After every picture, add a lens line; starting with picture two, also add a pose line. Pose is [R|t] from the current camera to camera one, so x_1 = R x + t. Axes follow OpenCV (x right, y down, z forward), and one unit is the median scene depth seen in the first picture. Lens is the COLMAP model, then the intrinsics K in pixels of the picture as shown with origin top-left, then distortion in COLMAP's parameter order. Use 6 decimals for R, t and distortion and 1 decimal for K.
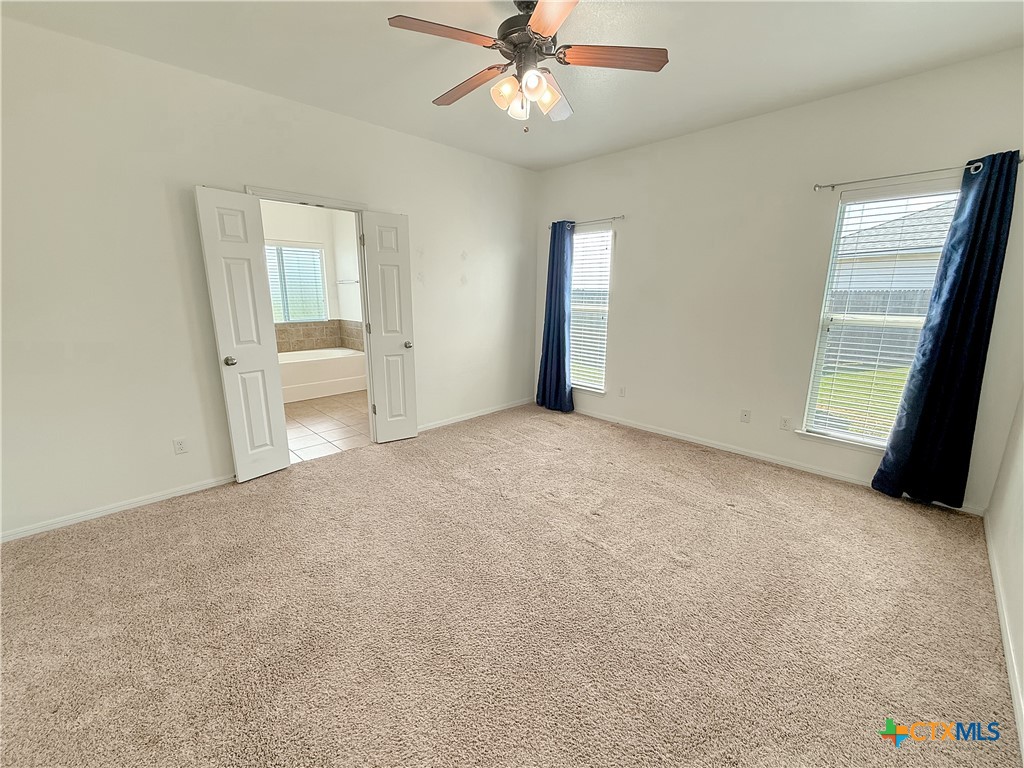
lens RADIAL K [[414.8, 0, 511.4], [0, 414.8, 381.0], [0, 0, 1]] dist [-0.001573, -0.000214]
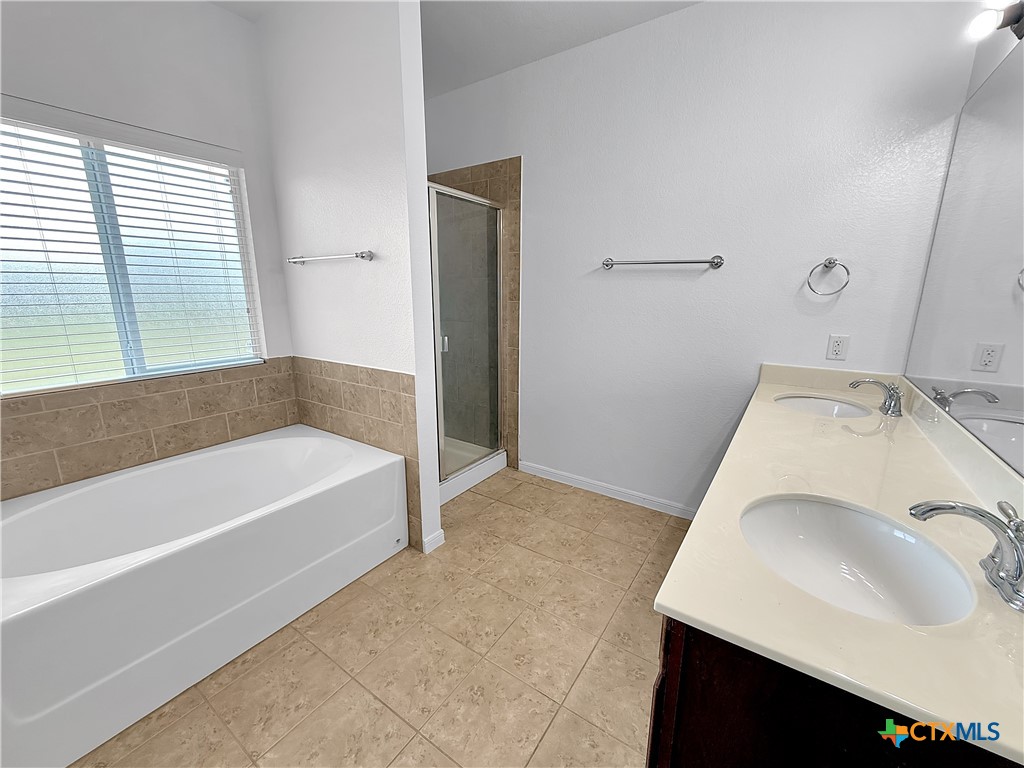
lens RADIAL K [[414.8, 0, 513.6], [0, 414.8, 384.7], [0, 0, 1]] dist [-0.001573, -0.000214]
pose [[0.977316, -0.047698, 0.206345, -0.304509], [0.045906, 0.998855, 0.013467, -0.122810], [-0.206751, -0.003689, 0.978387, 0.593807]]
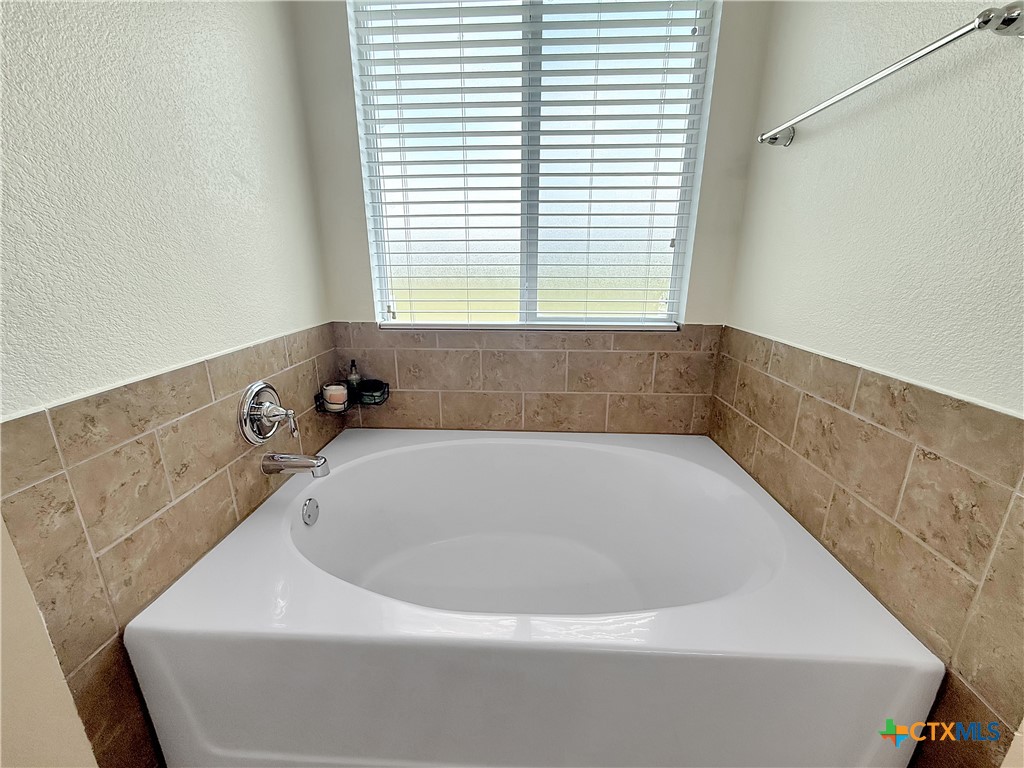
lens RADIAL K [[414.8, 0, 511.6], [0, 414.8, 383.1], [0, 0, 1]] dist [-0.001573, -0.000214]
pose [[0.689184, 0.201109, -0.696118, -0.344200], [-0.154848, 0.979395, 0.129642, -0.135033], [0.707847, 0.018445, 0.706125, 0.787655]]
